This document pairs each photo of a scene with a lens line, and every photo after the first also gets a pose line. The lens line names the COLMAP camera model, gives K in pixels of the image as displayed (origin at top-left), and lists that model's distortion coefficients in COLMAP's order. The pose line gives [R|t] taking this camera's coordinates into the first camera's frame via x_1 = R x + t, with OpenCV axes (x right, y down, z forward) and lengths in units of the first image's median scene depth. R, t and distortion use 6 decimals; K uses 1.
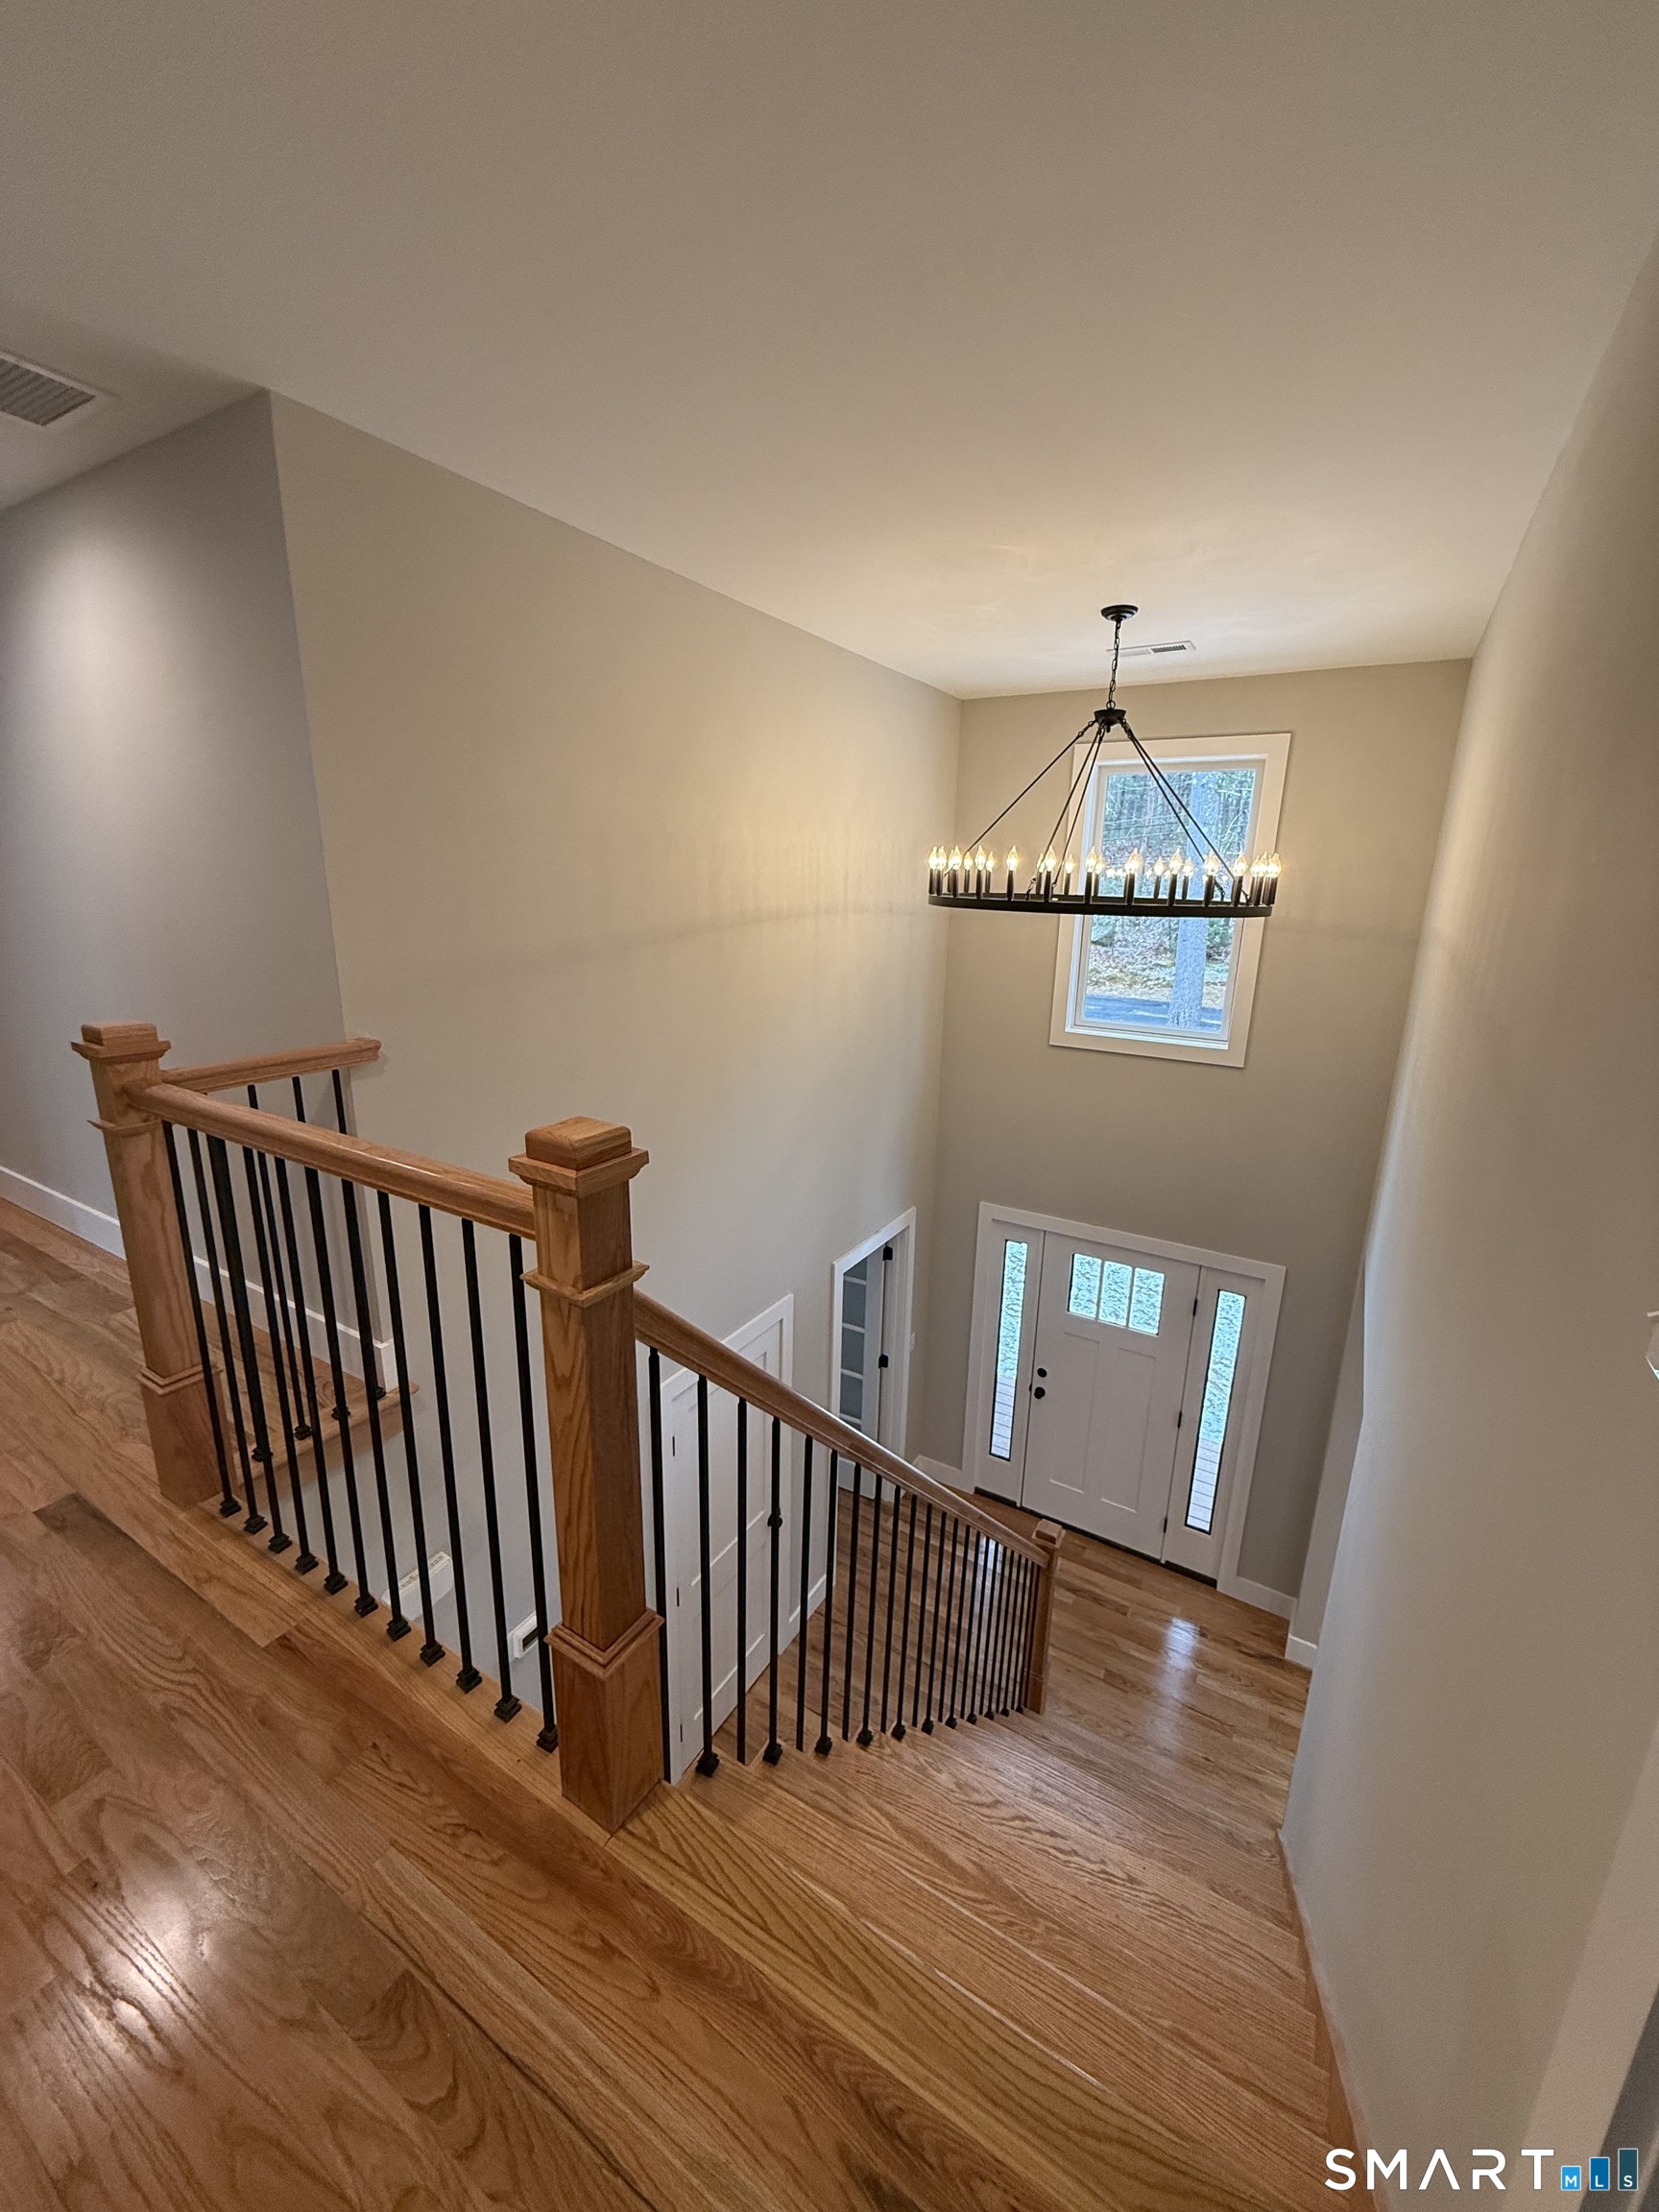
lens RADIAL K [[877.8, 0, 831.5], [0, 877.8, 1097.1], [0, 0, 1]] dist [-0.000789, -0.000226]
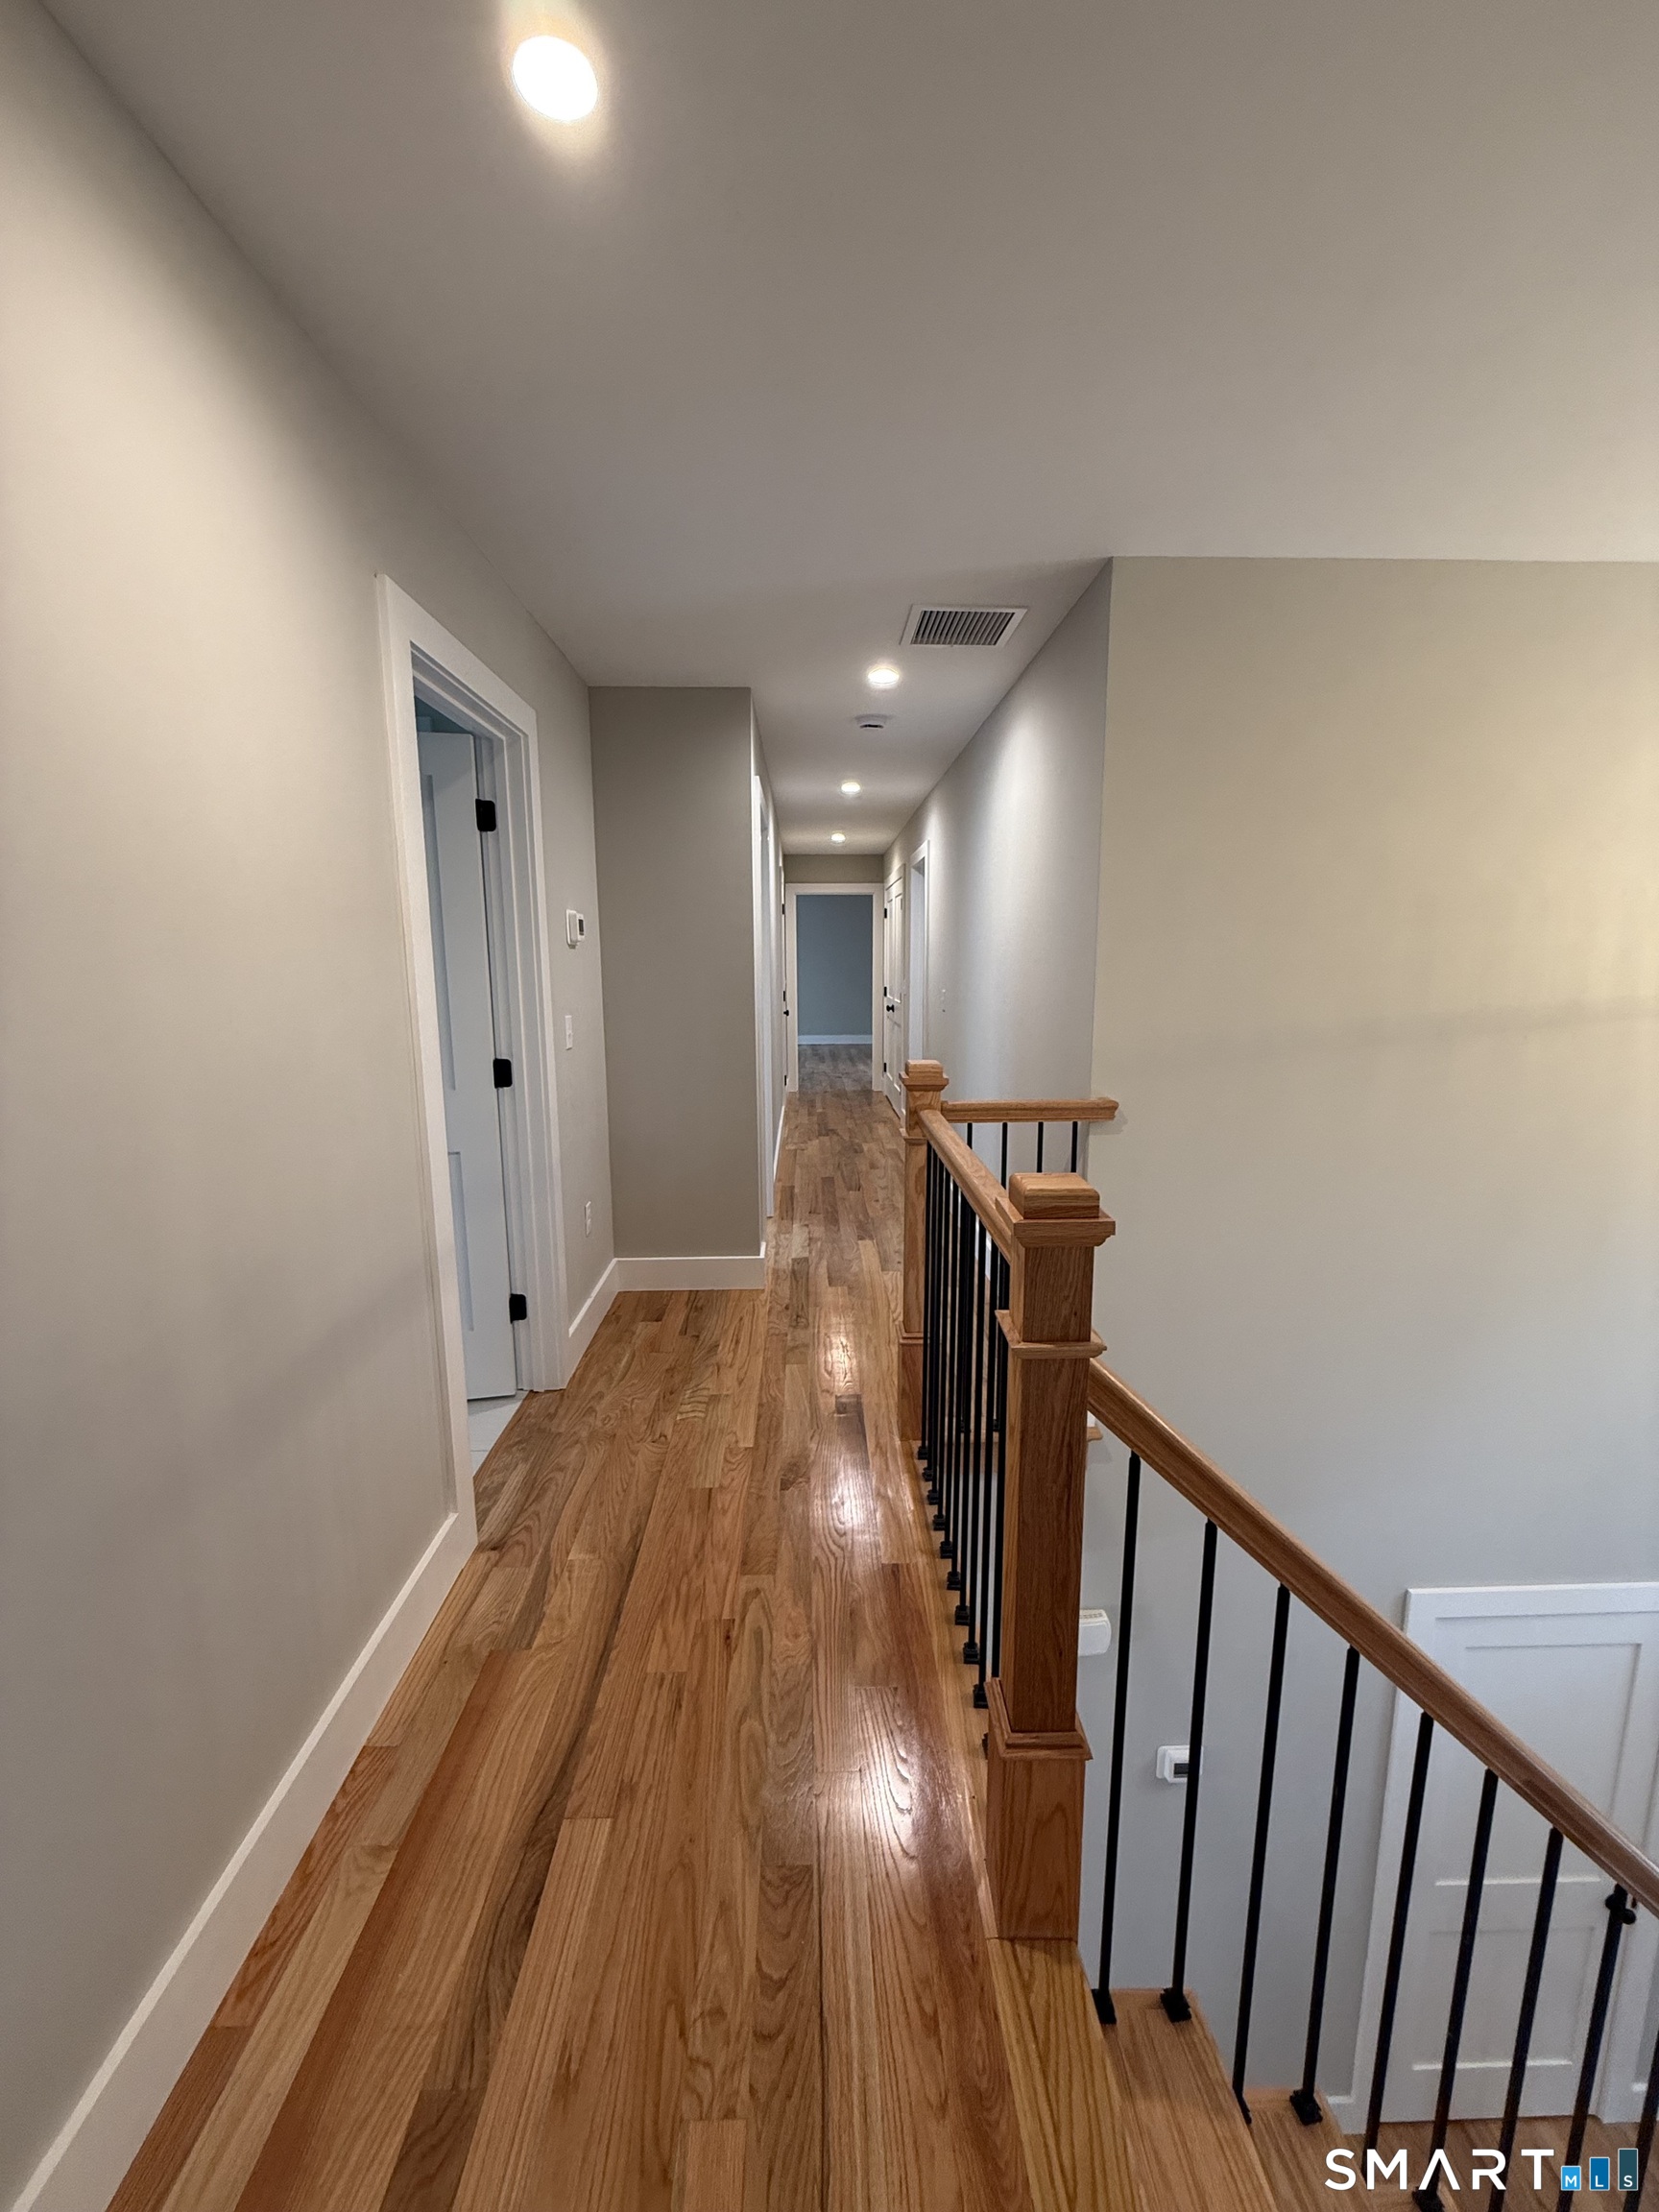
lens RADIAL K [[877.8, 0, 831.5], [0, 877.8, 1097.1], [0, 0, 1]] dist [-0.000789, -0.000226]
pose [[0.536395, 0.107207, -0.837130, 0.358647], [-0.189892, 0.981797, 0.004060, -0.012704], [0.822327, 0.156787, 0.546988, 0.206449]]
